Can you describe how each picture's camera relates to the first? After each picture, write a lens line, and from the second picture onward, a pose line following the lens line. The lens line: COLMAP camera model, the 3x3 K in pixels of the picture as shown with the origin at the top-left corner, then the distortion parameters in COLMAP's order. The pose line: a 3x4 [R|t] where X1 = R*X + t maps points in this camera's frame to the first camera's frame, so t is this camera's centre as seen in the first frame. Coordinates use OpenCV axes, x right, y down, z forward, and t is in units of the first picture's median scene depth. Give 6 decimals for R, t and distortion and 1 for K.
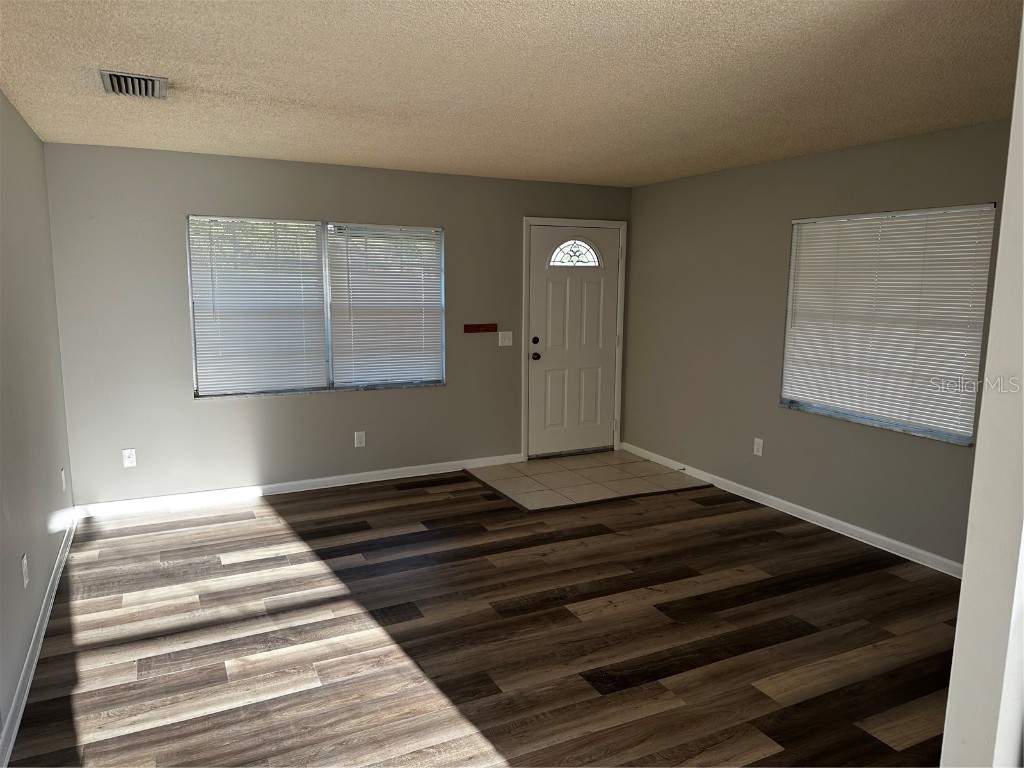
lens RADIAL K [[722.4, 0, 512.0], [0, 722.4, 384.0], [0, 0, 1]] dist [0.007481, -0.001547]
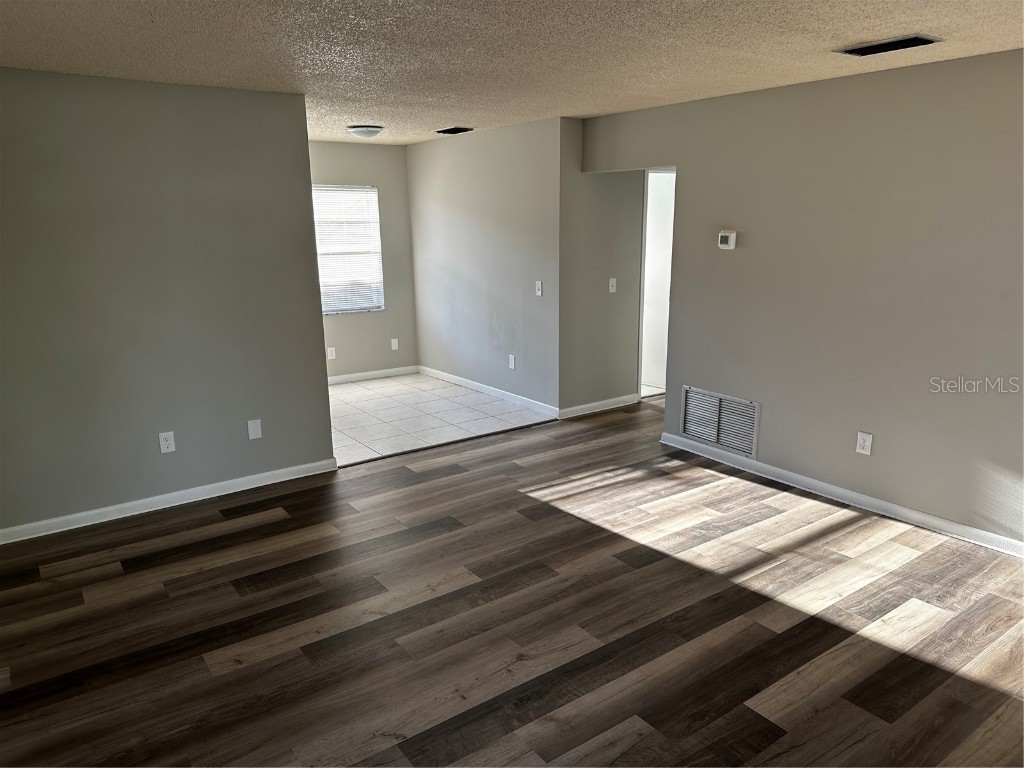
lens RADIAL K [[722.4, 0, 512.0], [0, 722.4, 384.0], [0, 0, 1]] dist [0.007481, -0.001547]
pose [[-0.986884, 0.040516, -0.156265, 0.171930], [-0.019360, 0.931303, 0.363730, -0.285047], [0.160267, 0.361985, -0.918304, 1.785641]]
